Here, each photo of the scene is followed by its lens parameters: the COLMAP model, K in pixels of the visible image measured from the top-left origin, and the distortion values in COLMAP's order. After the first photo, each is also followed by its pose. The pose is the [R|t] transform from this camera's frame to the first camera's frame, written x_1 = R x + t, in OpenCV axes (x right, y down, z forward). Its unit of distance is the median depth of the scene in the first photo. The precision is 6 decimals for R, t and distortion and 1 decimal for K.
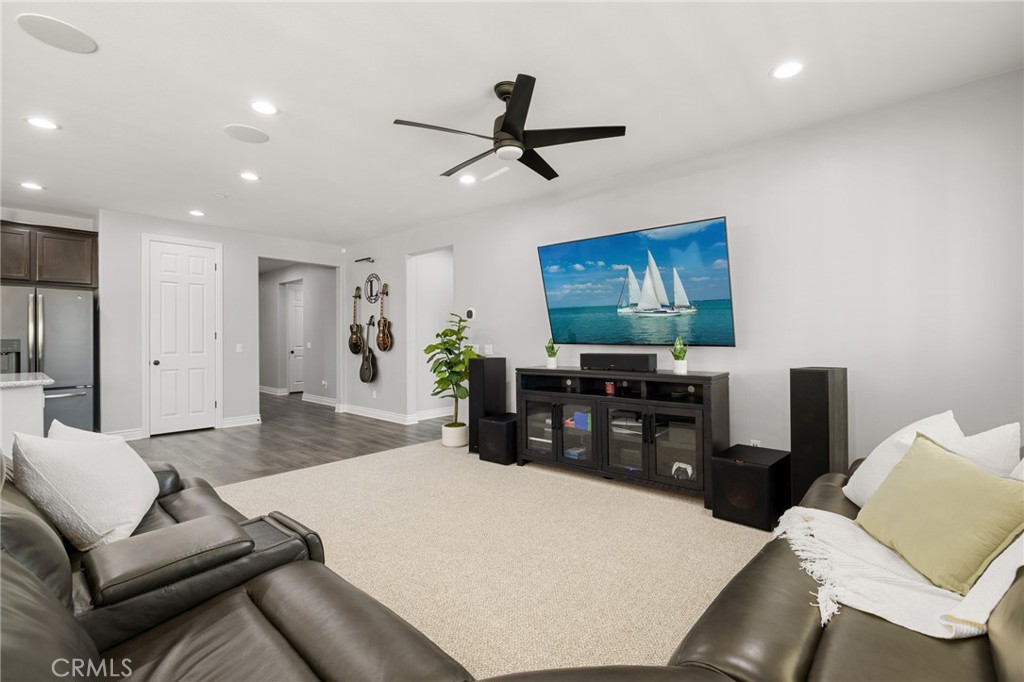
lens RADIAL K [[462.4, 0, 511.0], [0, 462.4, 335.7], [0, 0, 1]] dist [-0.002367, 0.000186]
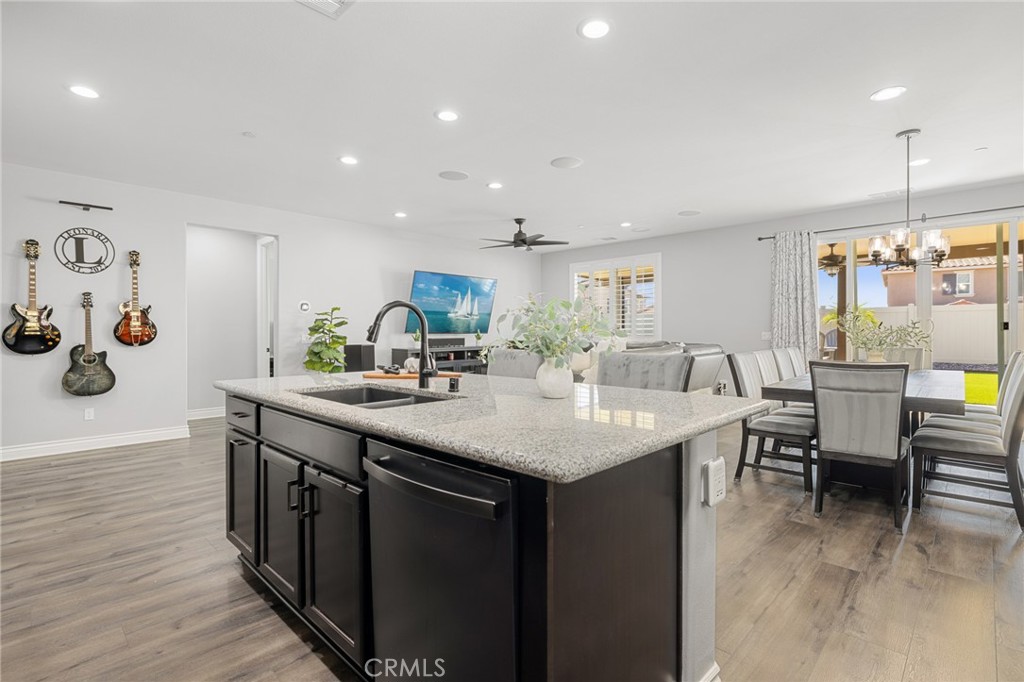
lens RADIAL K [[486.4, 0, 512.8], [0, 486.4, 330.3], [0, 0, 1]] dist [0.003033, 0.000338]
pose [[0.038534, 0.001548, 0.999256, -1.638355], [-0.008575, 0.999962, -0.001219, 0.007667], [-0.999220, -0.008521, 0.038546, 0.647071]]
